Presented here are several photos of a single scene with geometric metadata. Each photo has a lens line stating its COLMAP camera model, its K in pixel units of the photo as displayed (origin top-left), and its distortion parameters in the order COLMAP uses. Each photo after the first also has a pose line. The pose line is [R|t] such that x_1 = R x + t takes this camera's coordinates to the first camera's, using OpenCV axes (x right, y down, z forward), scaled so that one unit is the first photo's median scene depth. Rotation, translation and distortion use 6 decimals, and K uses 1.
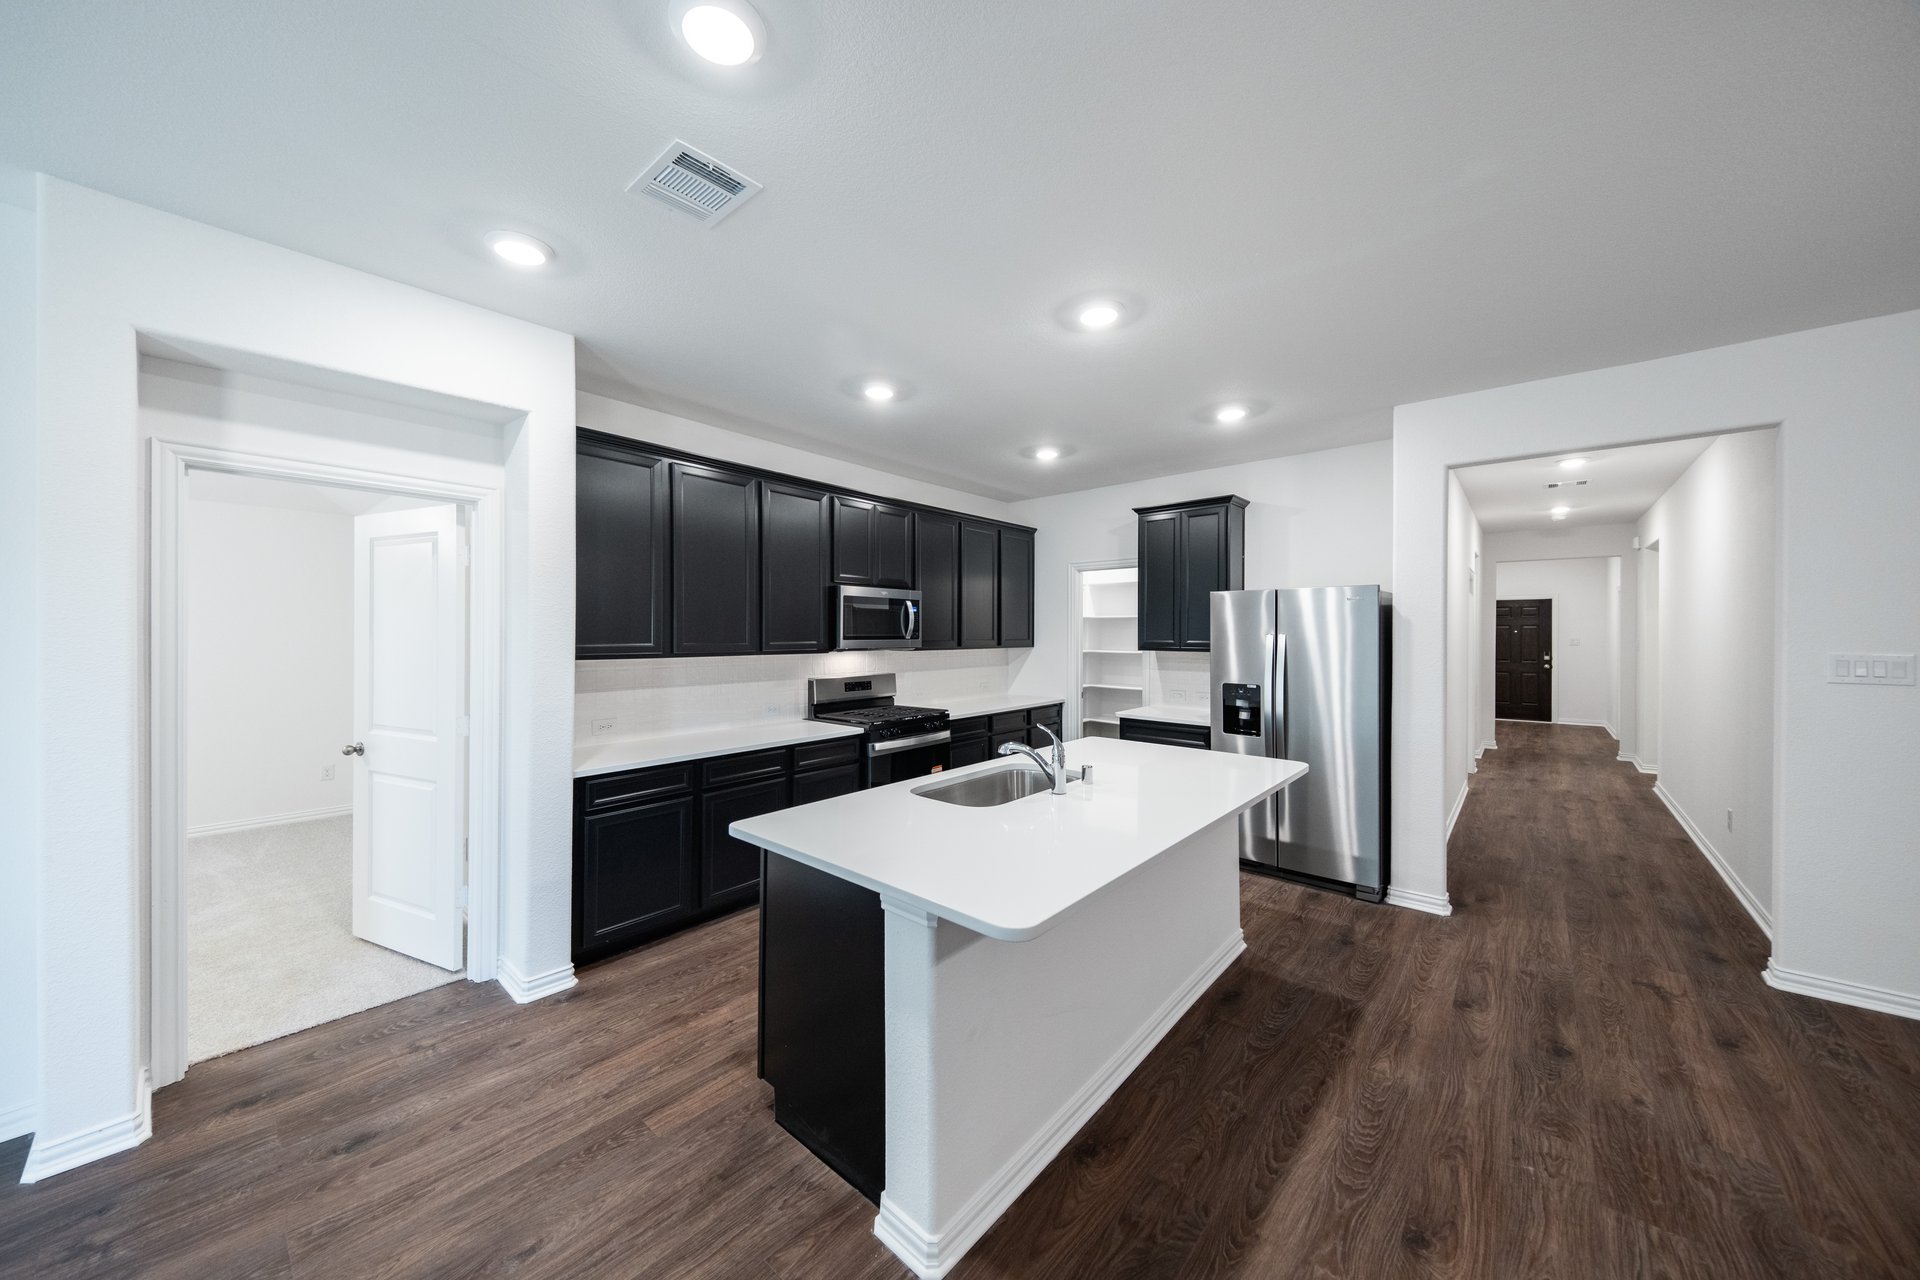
lens RADIAL K [[665.2, 0, 967.4], [0, 665.2, 630.1], [0, 0, 1]] dist [-0.001645, -0.000013]
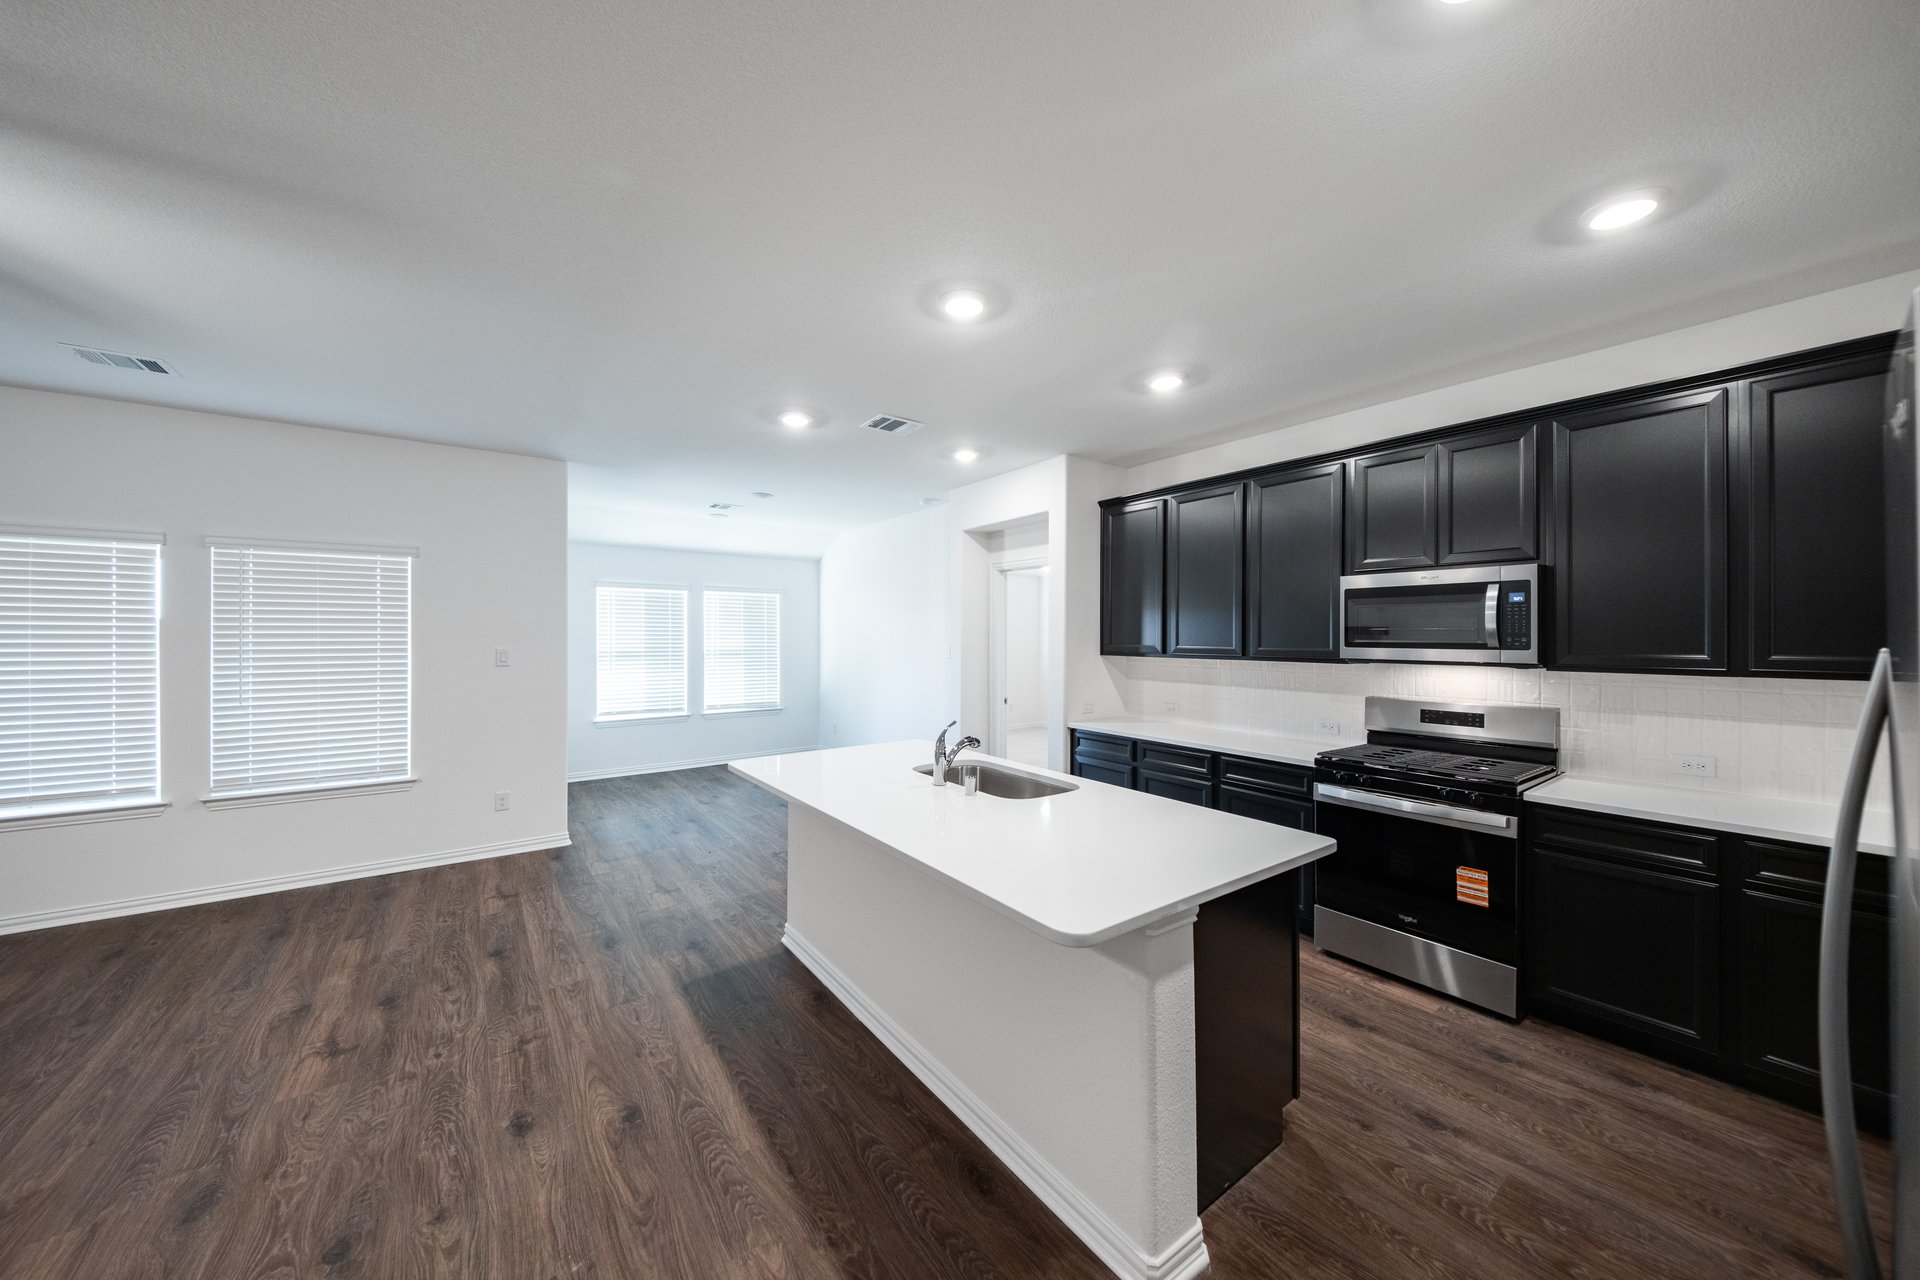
lens RADIAL K [[647.9, 0, 964.6], [0, 647.9, 635.4], [0, 0, 1]] dist [-0.030911, -0.000049]
pose [[-0.205603, -0.005646, -0.978619, 1.303025], [-0.005011, 0.999976, -0.004717, 0.009435], [0.978623, 0.003935, -0.205627, 1.407387]]
